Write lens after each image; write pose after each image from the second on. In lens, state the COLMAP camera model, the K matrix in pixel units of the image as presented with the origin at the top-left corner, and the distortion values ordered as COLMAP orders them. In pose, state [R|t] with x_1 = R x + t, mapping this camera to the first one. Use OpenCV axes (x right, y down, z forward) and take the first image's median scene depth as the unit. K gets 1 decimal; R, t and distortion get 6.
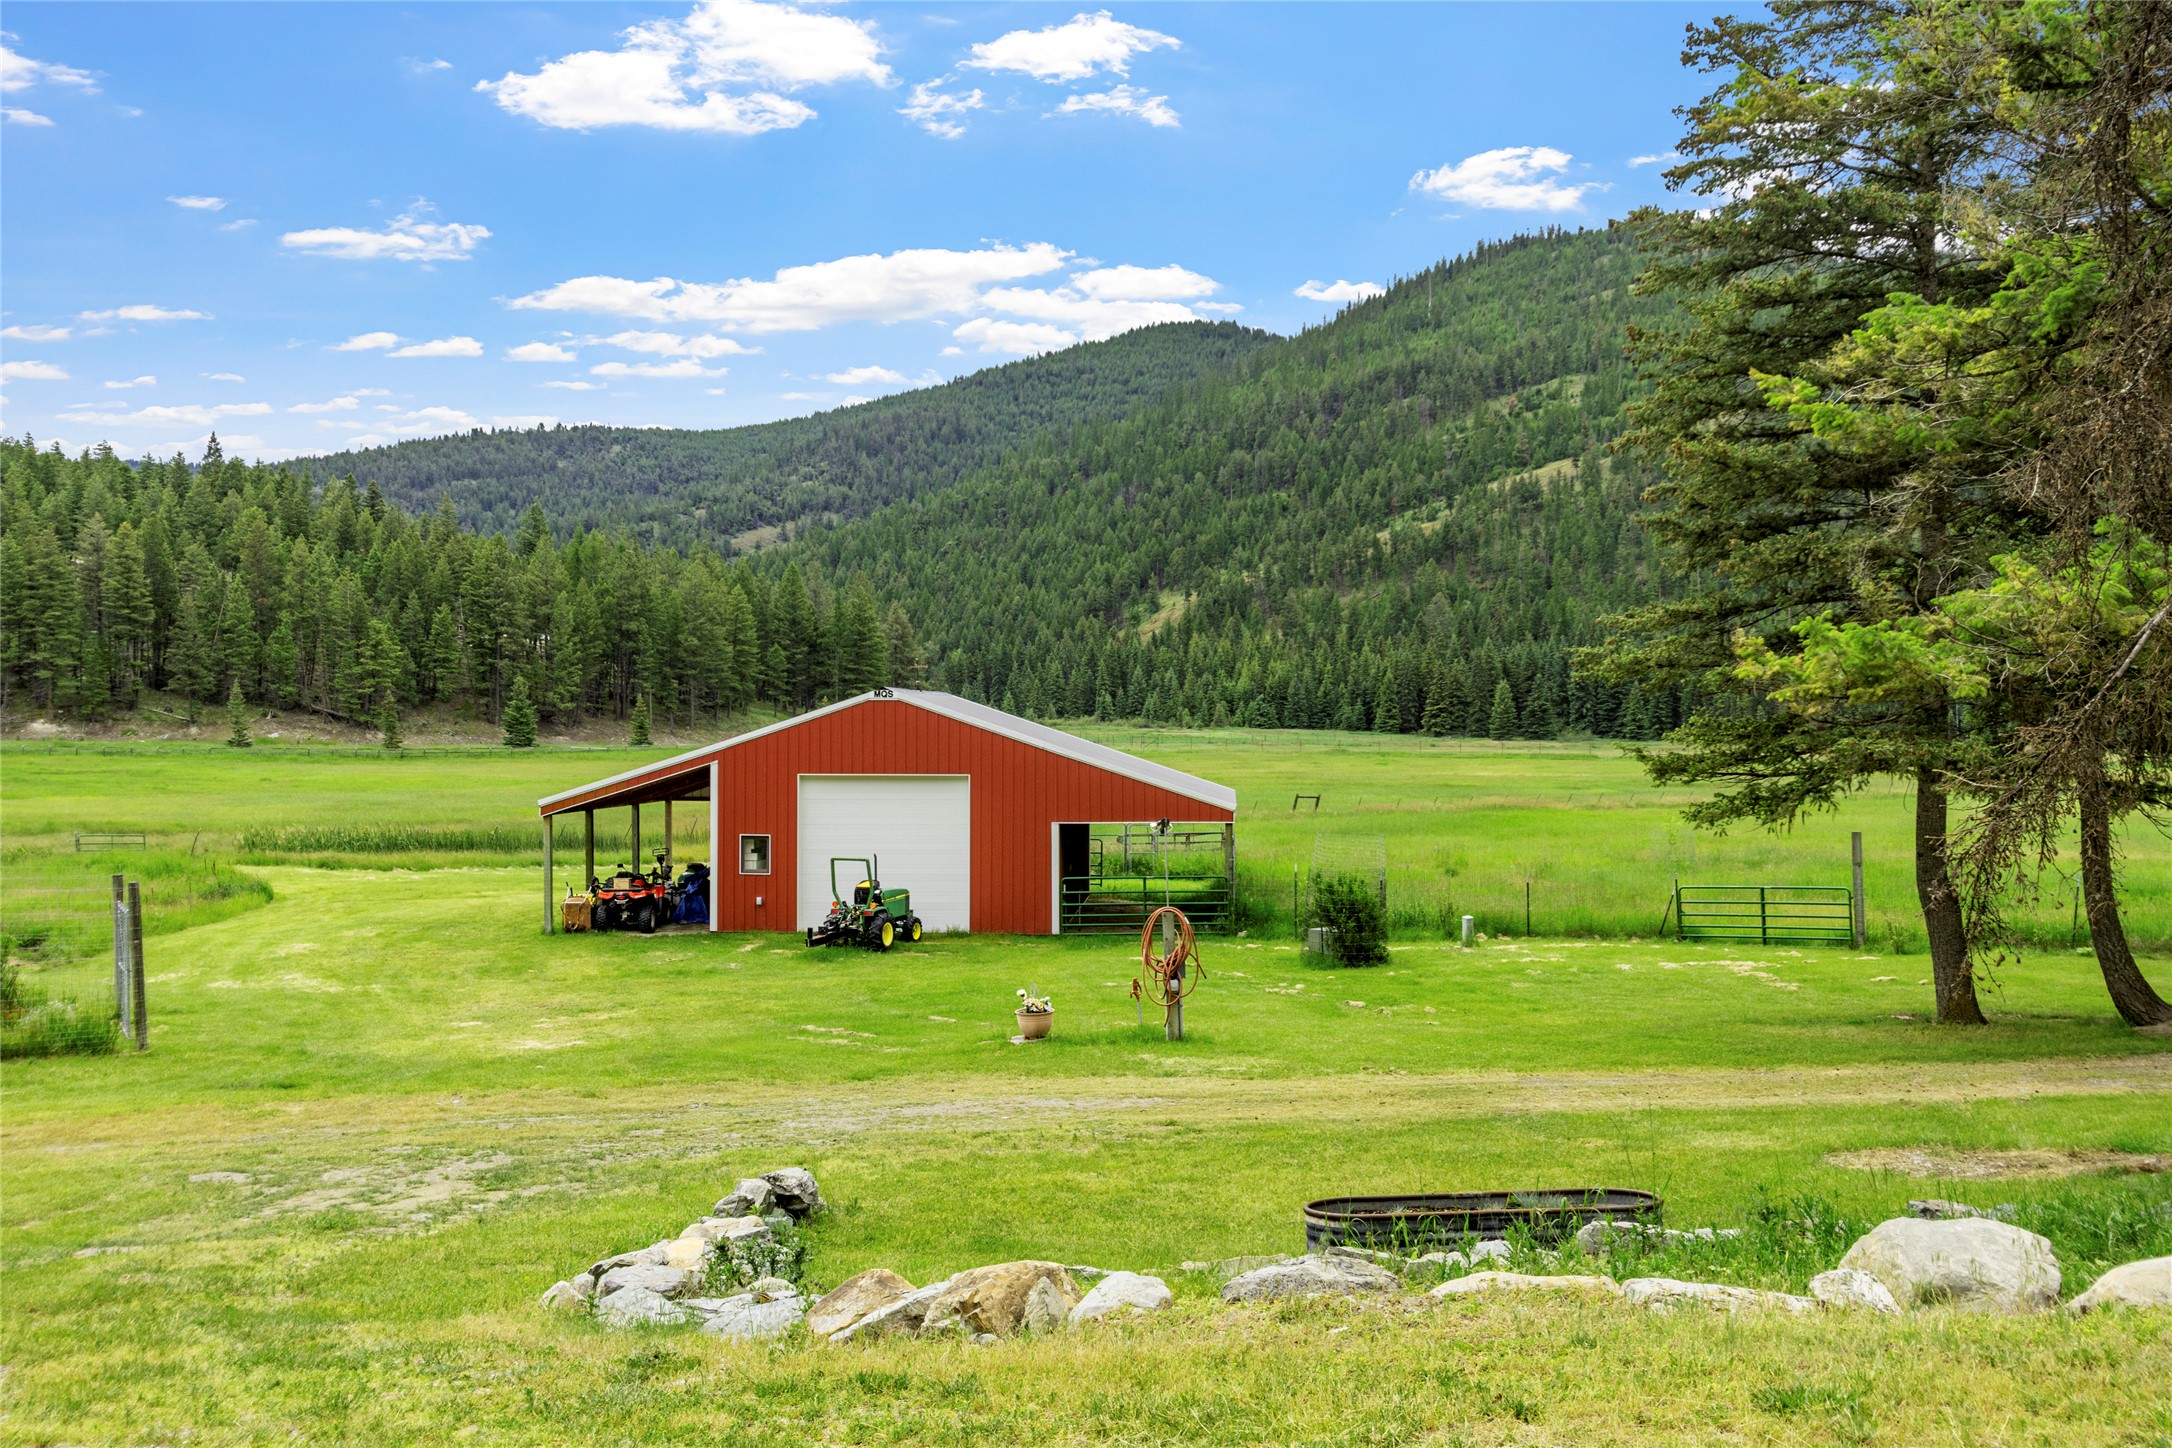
lens RADIAL K [[2113.0, 0, 1085.0], [0, 2113.0, 722.0], [0, 0, 1]] dist [-0.019311, 0.000000]
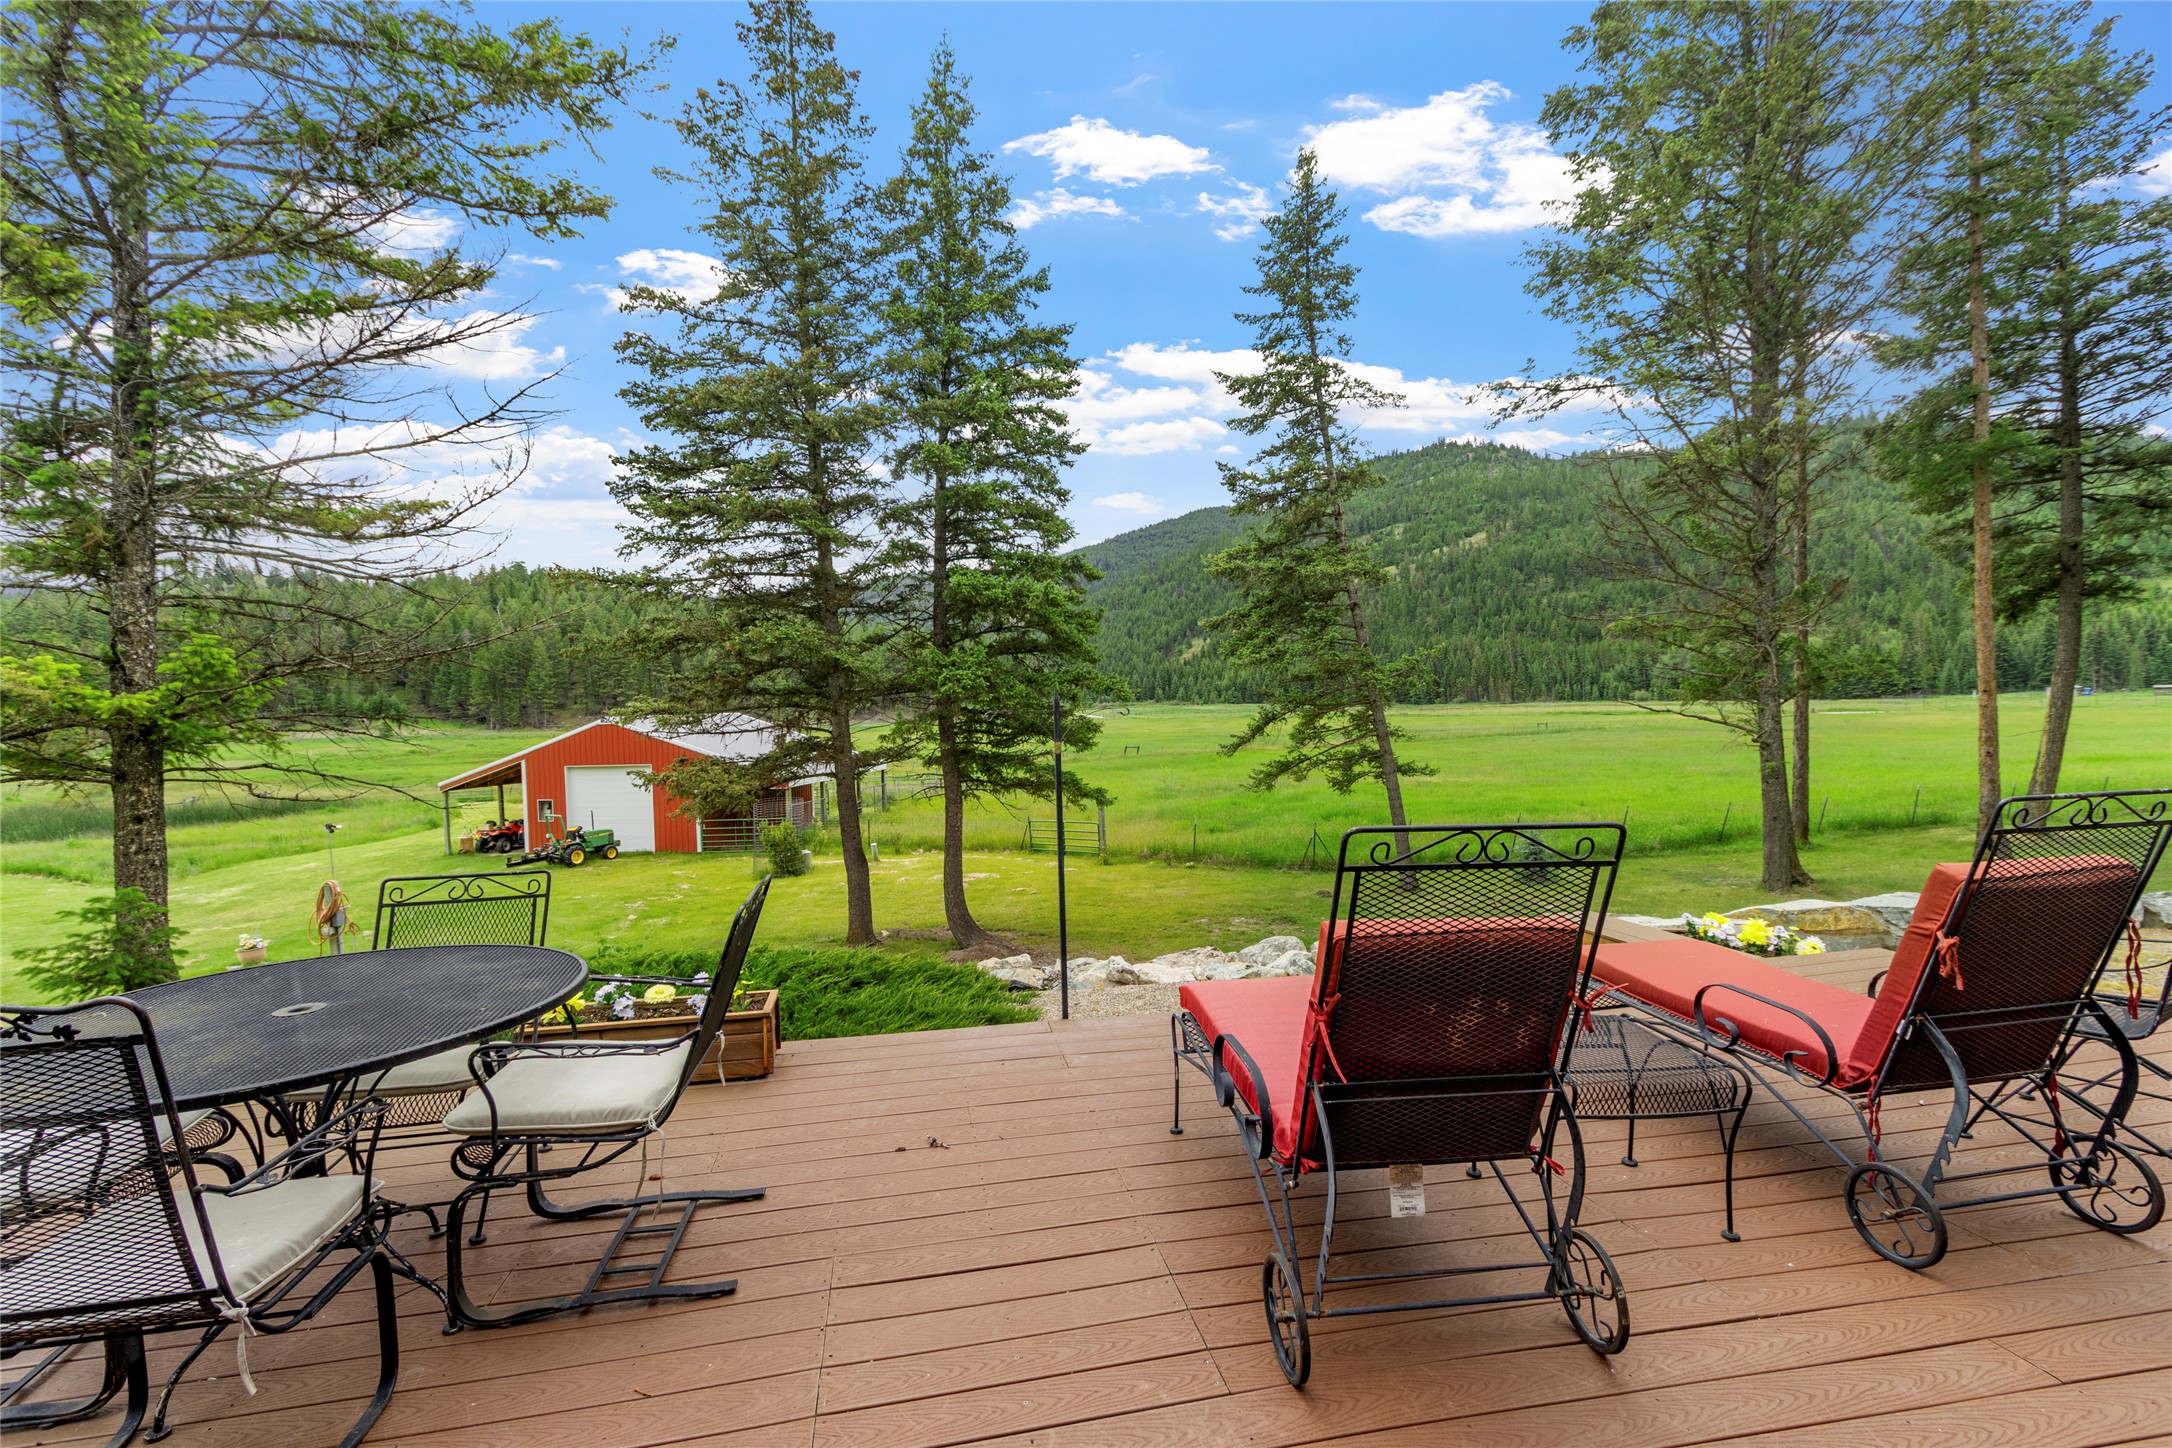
lens RADIAL K [[1001.2, 0, 1096.7], [0, 1001.2, 718.5], [0, 0, 1]] dist [0.003315, 0.000058]
pose [[0.994968, -0.029437, -0.095769, 0.414523], [0.031050, 0.999399, 0.015392, -0.017224], [0.095258, -0.018289, 0.995285, 0.174750]]
